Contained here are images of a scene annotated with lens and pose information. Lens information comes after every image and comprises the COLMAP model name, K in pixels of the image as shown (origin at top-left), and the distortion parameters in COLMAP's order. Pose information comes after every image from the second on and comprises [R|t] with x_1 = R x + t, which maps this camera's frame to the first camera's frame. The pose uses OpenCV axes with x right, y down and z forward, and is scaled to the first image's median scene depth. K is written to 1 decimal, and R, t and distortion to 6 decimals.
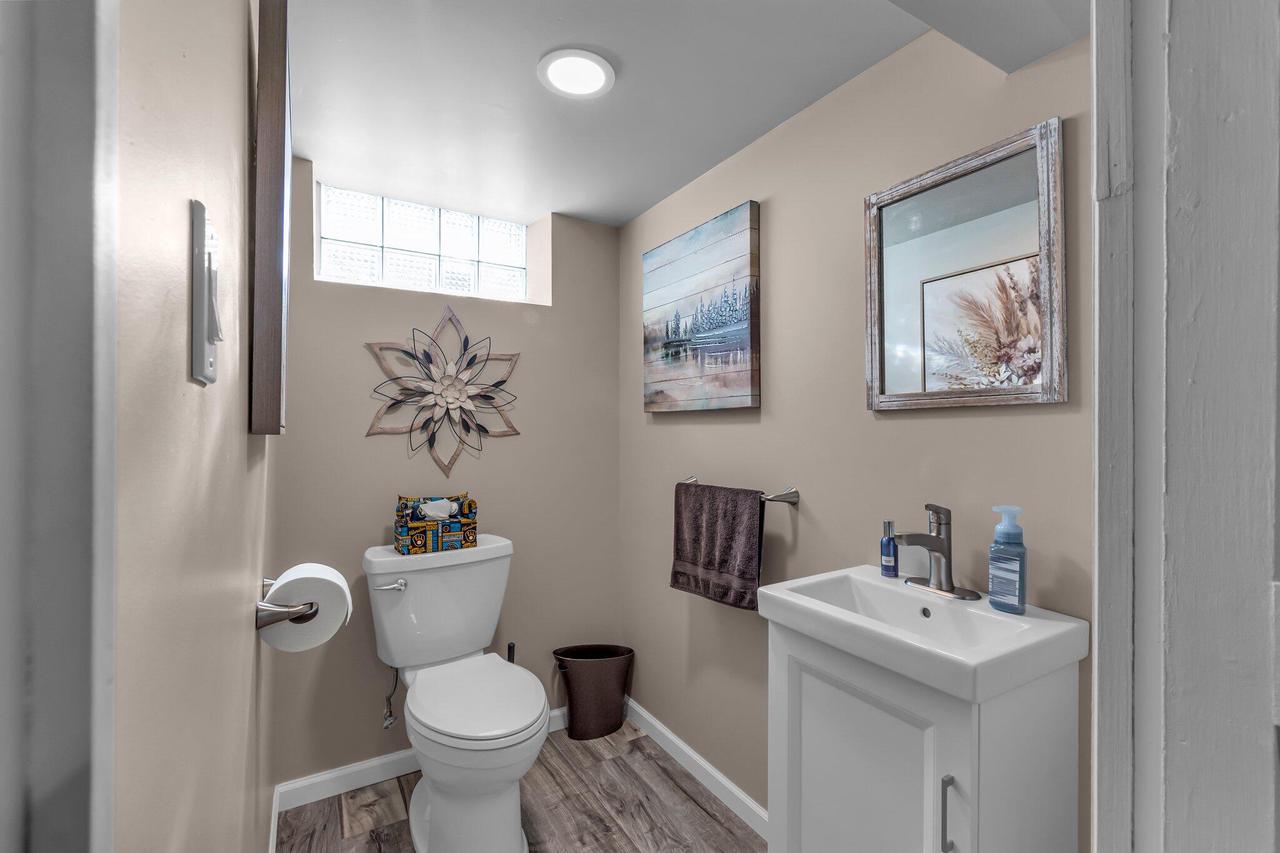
lens RADIAL K [[570.1, 0, 641.7], [0, 570.1, 425.8], [0, 0, 1]] dist [0.002956, -0.001418]
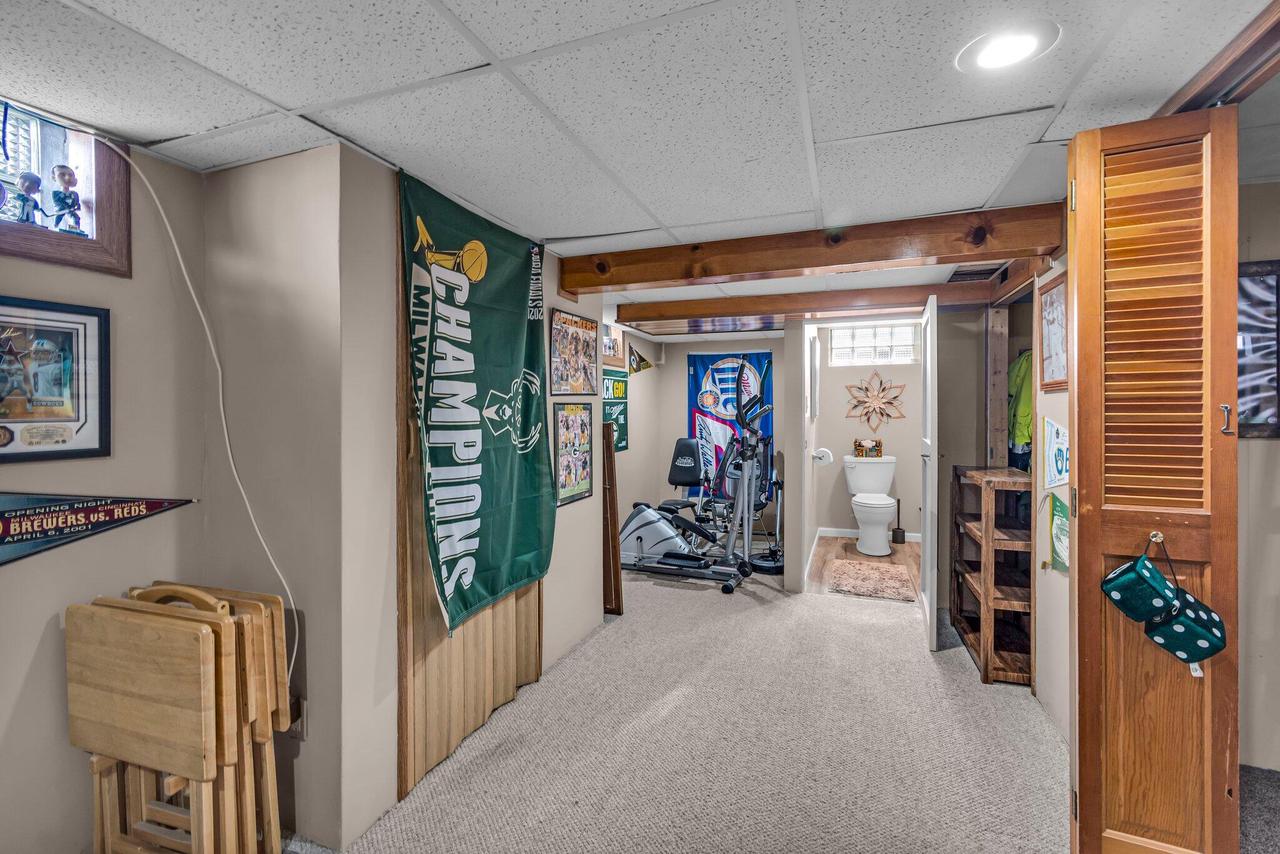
lens RADIAL K [[570.1, 0, 640.1], [0, 570.1, 421.3], [0, 0, 1]] dist [0.002956, -0.001418]
pose [[0.628882, 0.009728, -0.777440, 1.064637], [0.007104, 0.999808, 0.018258, -0.022864], [0.777469, -0.017005, 0.628692, -1.561131]]
